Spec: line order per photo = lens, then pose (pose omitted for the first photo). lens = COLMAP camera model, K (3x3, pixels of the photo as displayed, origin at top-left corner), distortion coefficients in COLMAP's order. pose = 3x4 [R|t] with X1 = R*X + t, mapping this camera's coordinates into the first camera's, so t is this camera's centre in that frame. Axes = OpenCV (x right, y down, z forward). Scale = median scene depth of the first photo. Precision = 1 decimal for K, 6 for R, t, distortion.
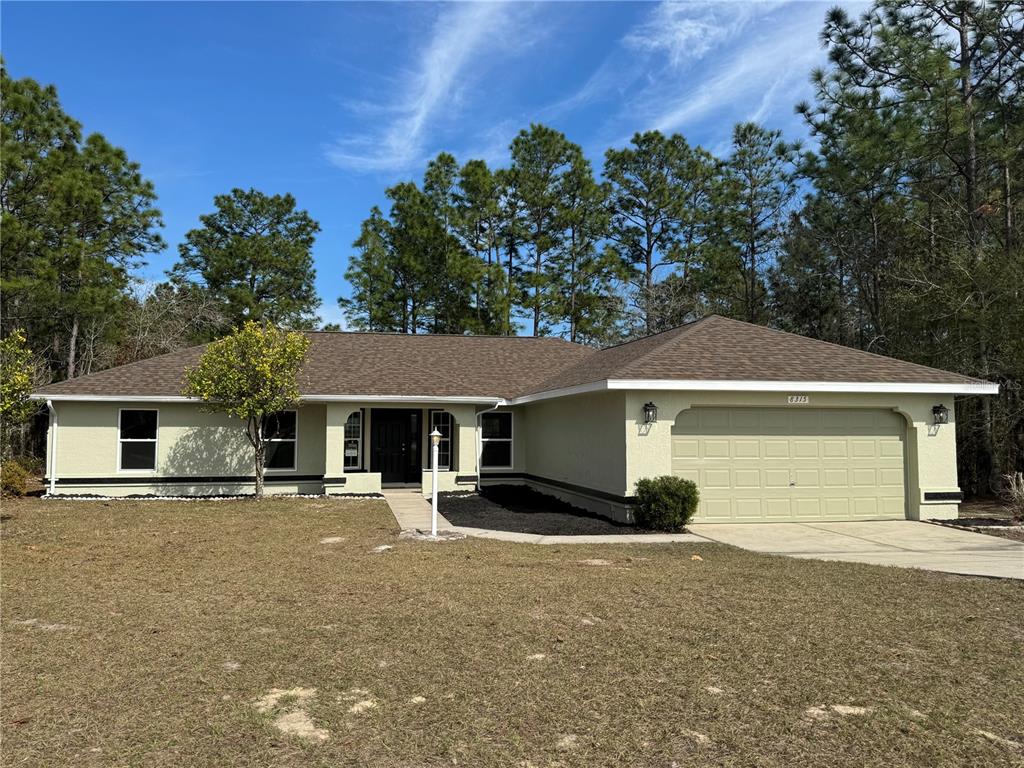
lens RADIAL K [[772.9, 0, 512.0], [0, 772.9, 384.0], [0, 0, 1]] dist [0.103567, -0.135009]
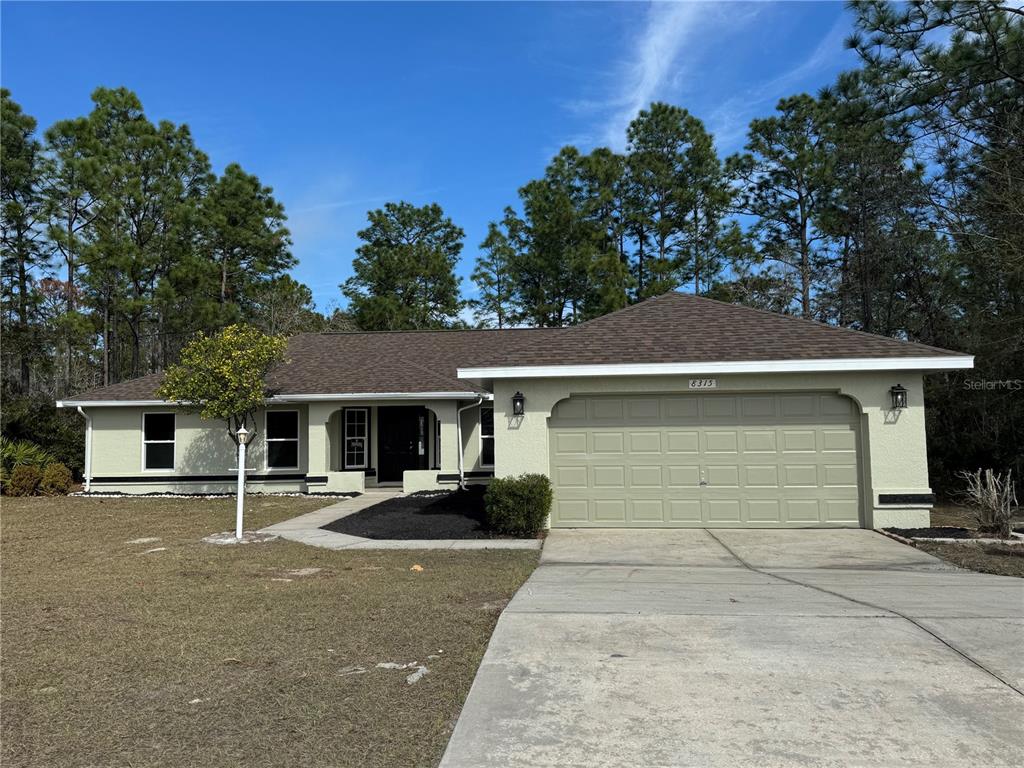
lens RADIAL K [[772.9, 0, 512.0], [0, 772.9, 384.0], [0, 0, 1]] dist [0.103567, -0.135009]
pose [[0.963487, -0.032262, -0.265804, 0.276771], [0.032893, 0.999457, -0.002079, 0.010757], [0.265727, -0.006739, 0.964025, 0.093647]]
